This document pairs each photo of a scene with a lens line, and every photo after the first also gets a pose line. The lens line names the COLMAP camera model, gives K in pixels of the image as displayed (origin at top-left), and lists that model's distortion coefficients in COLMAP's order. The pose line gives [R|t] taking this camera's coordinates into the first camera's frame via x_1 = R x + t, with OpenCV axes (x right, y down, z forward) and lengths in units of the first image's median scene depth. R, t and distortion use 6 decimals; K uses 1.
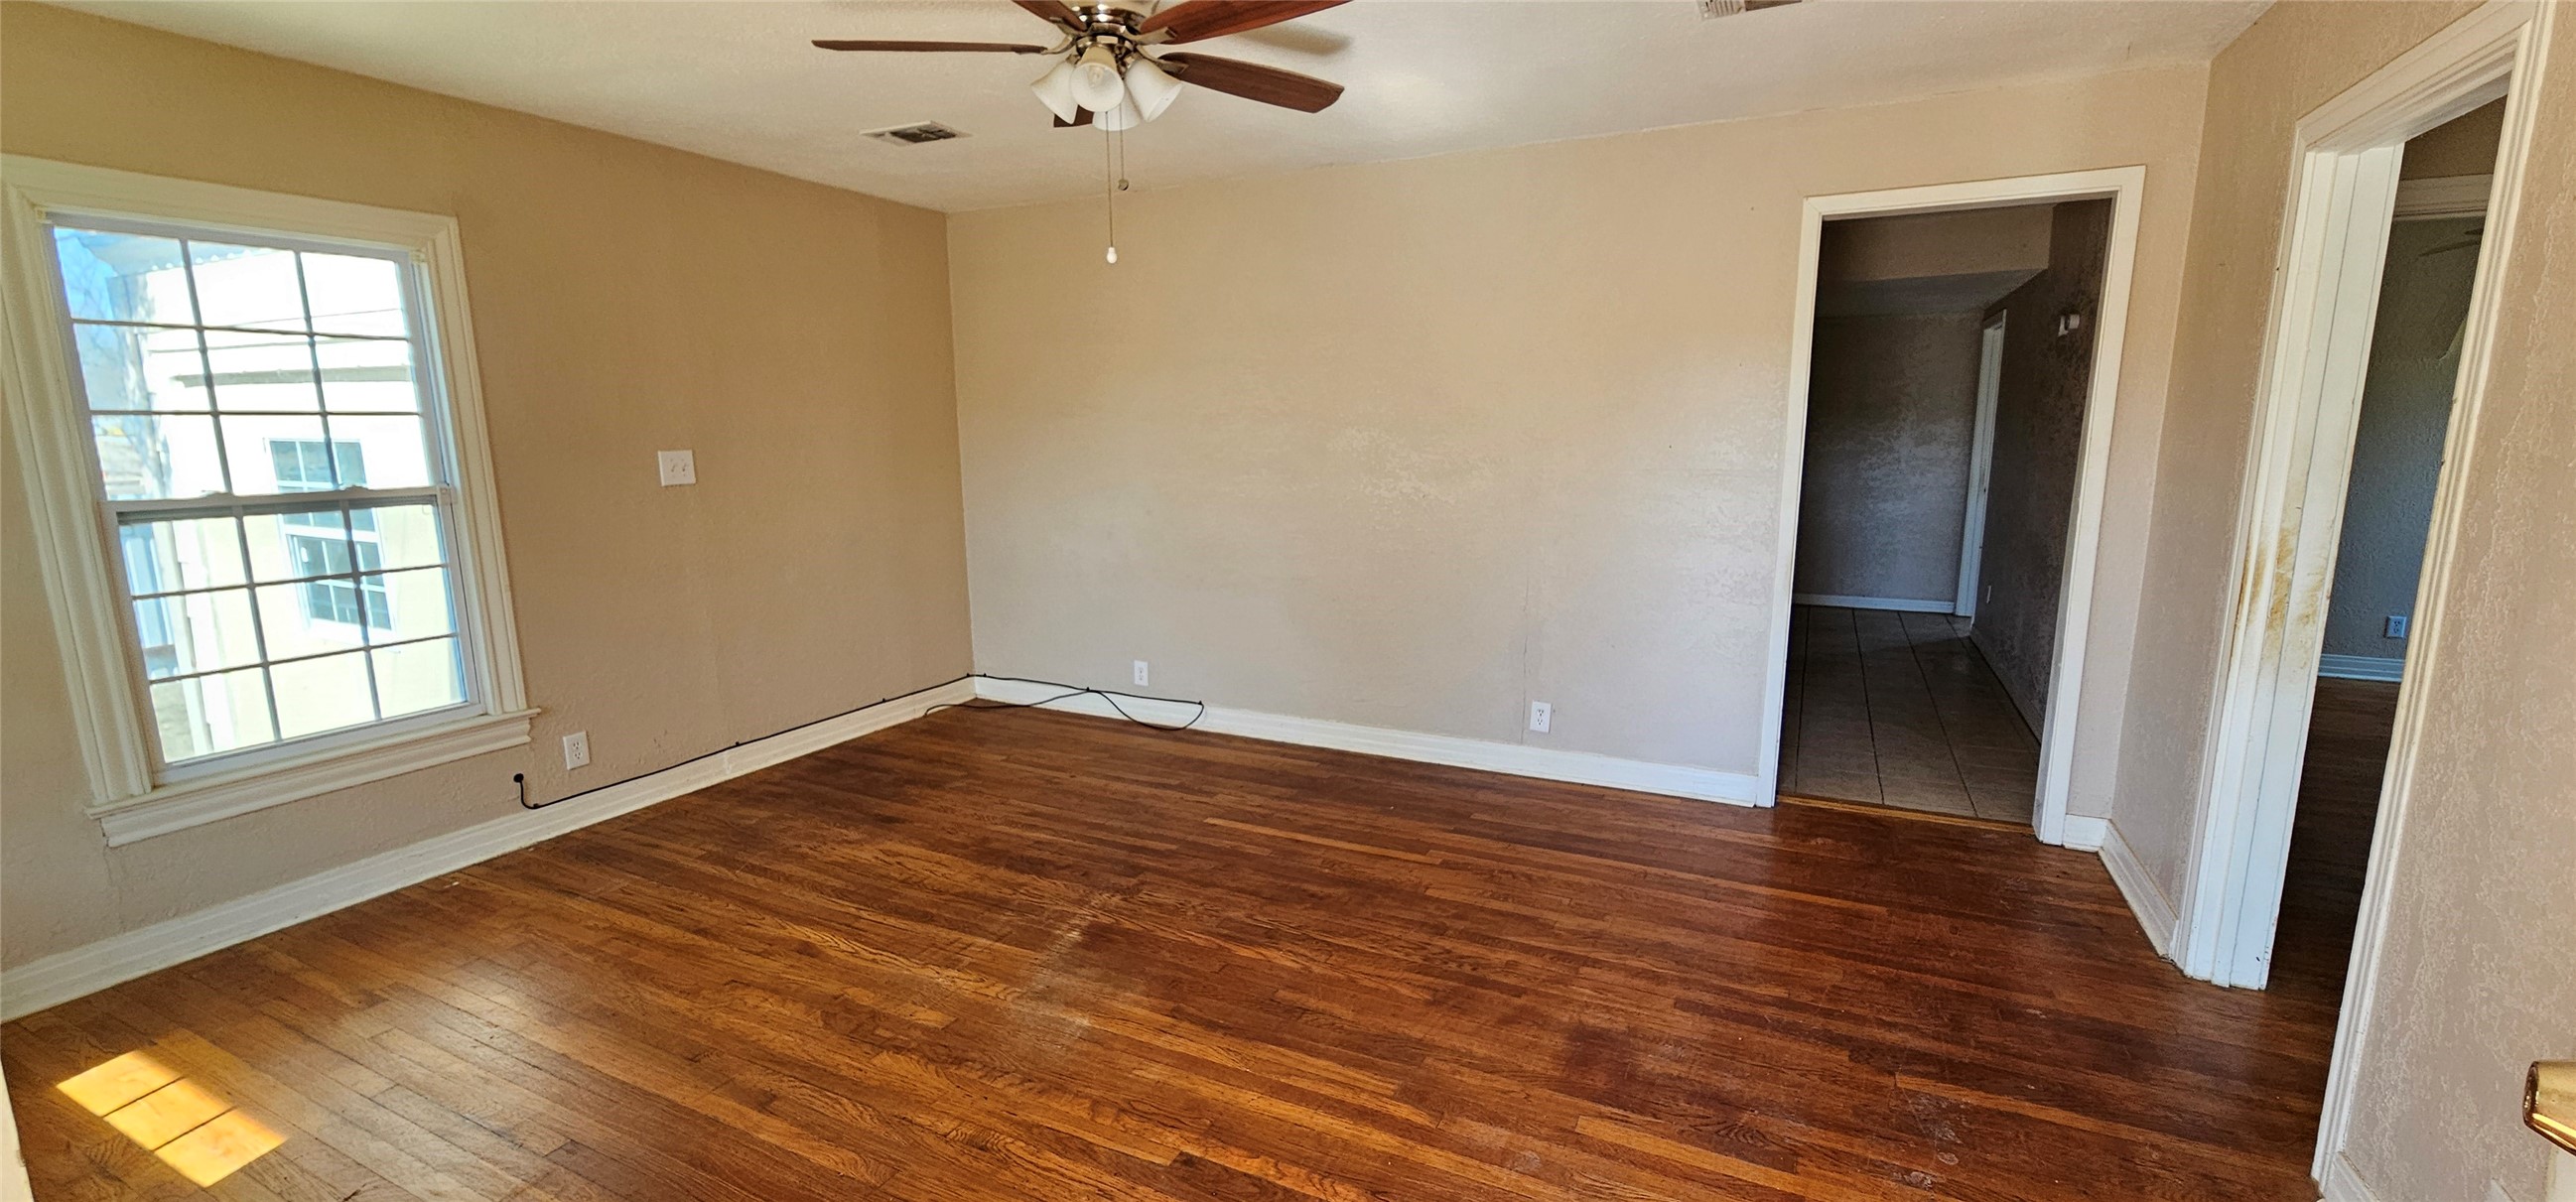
lens RADIAL K [[1052.8, 0, 1299.8], [0, 1052.8, 616.9], [0, 0, 1]] dist [-0.003323, 0.001029]
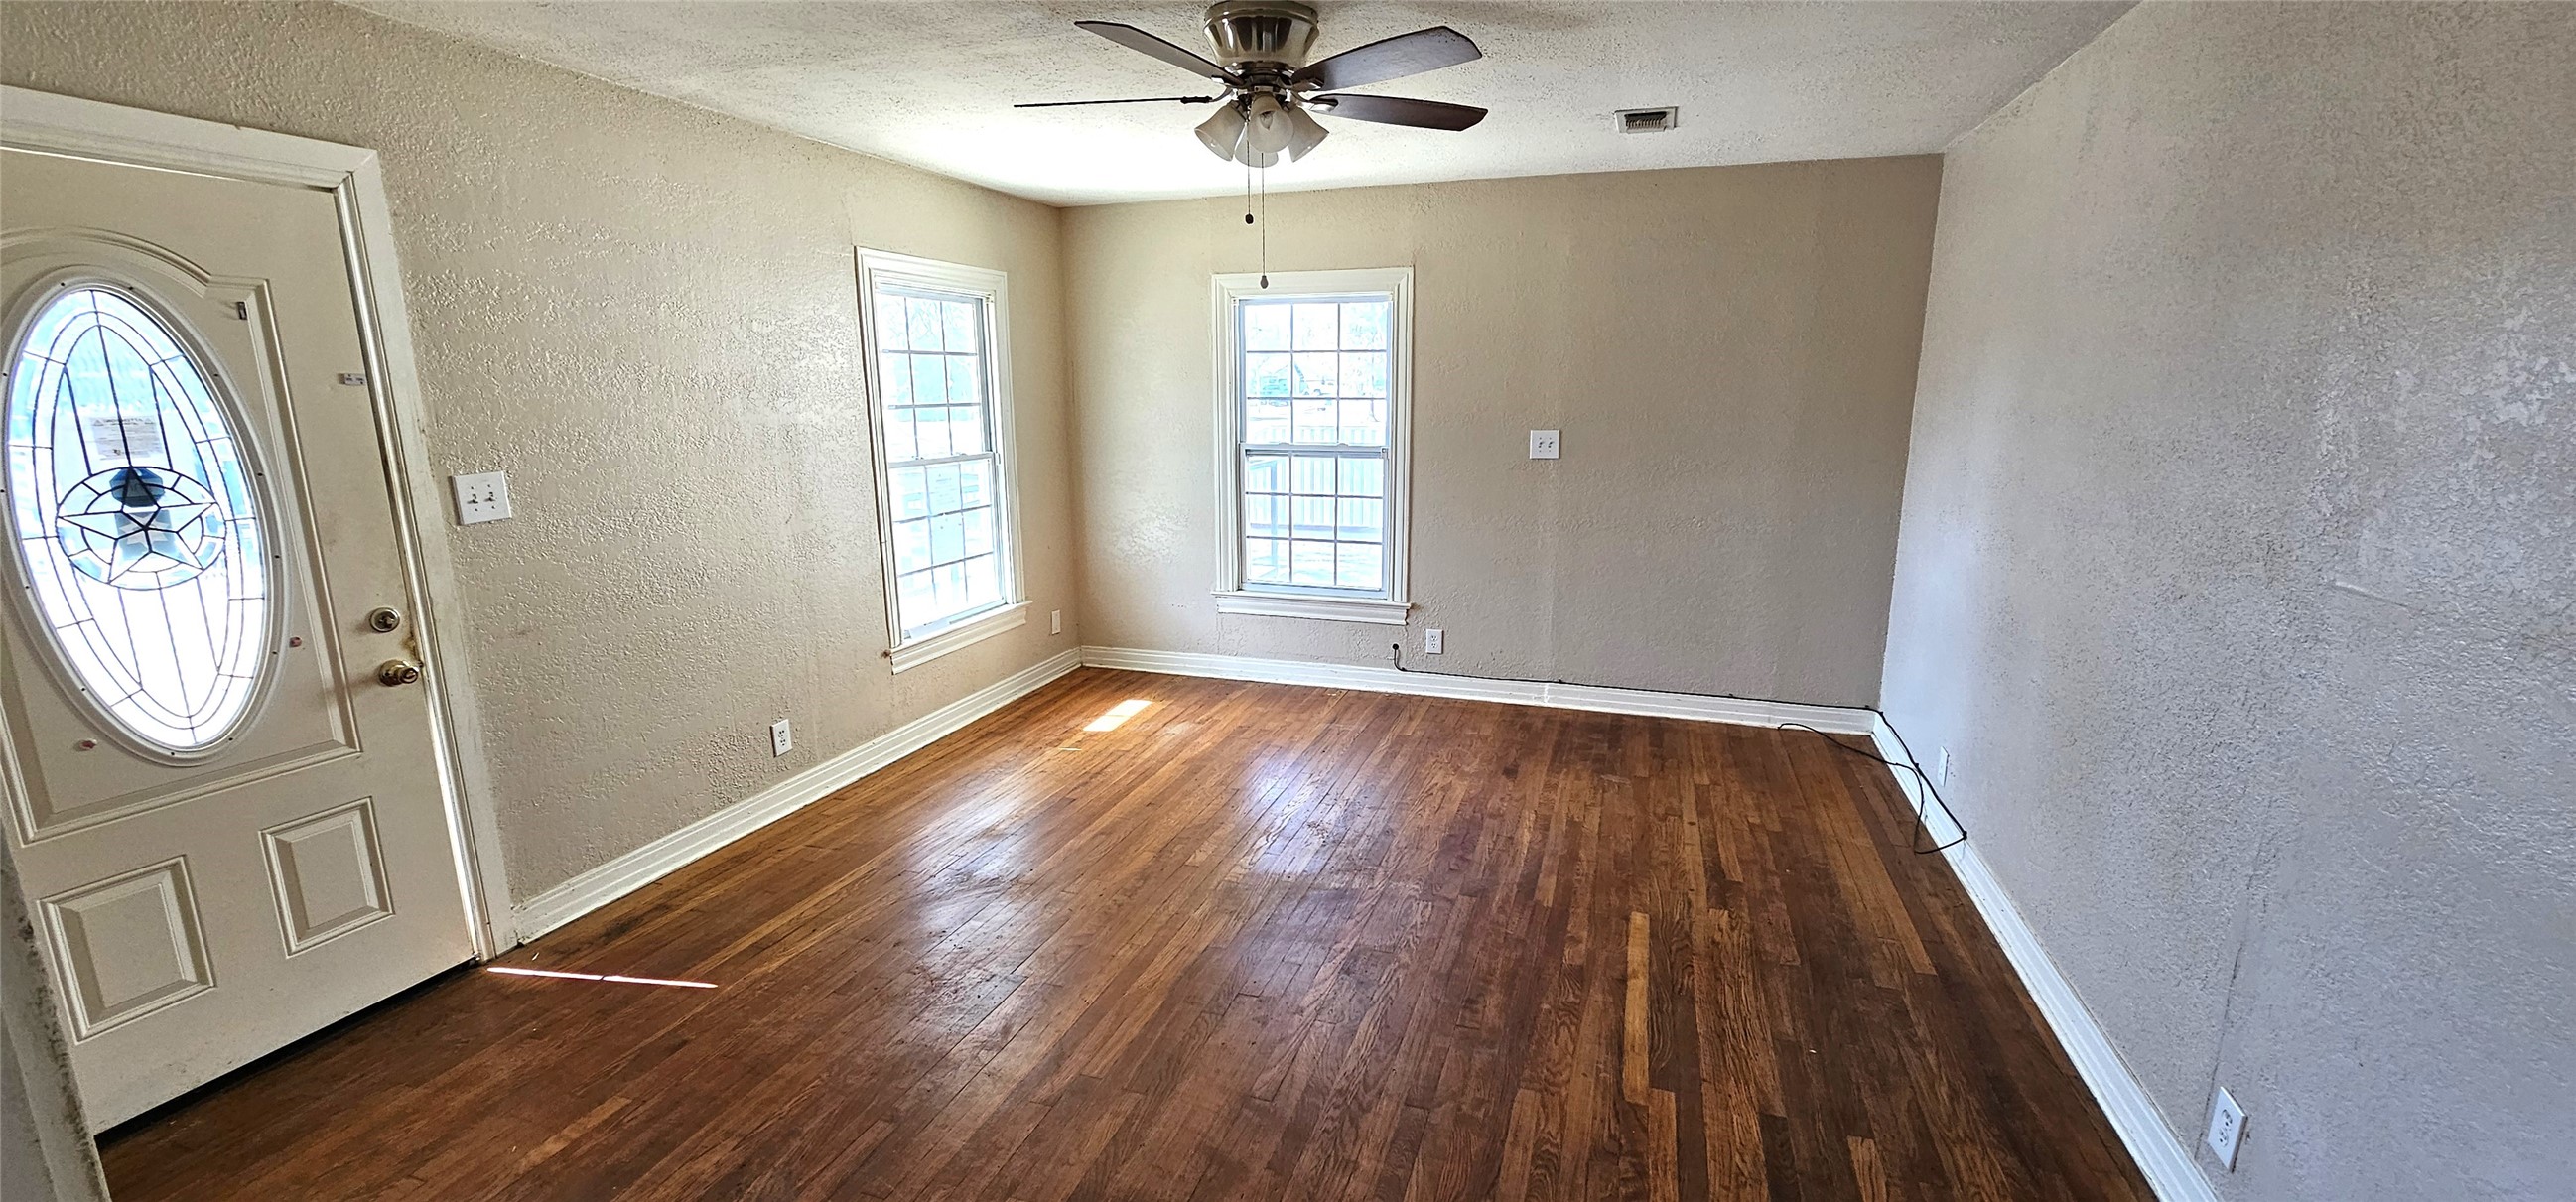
lens RADIAL K [[1052.8, 0, 1280.4], [0, 1052.8, 603.5], [0, 0, 1]] dist [-0.003323, 0.001029]
pose [[0.126561, 0.209832, -0.969512, 0.624305], [-0.177616, 0.966369, 0.185965, -0.143641], [0.975928, 0.148665, 0.159575, 0.568203]]
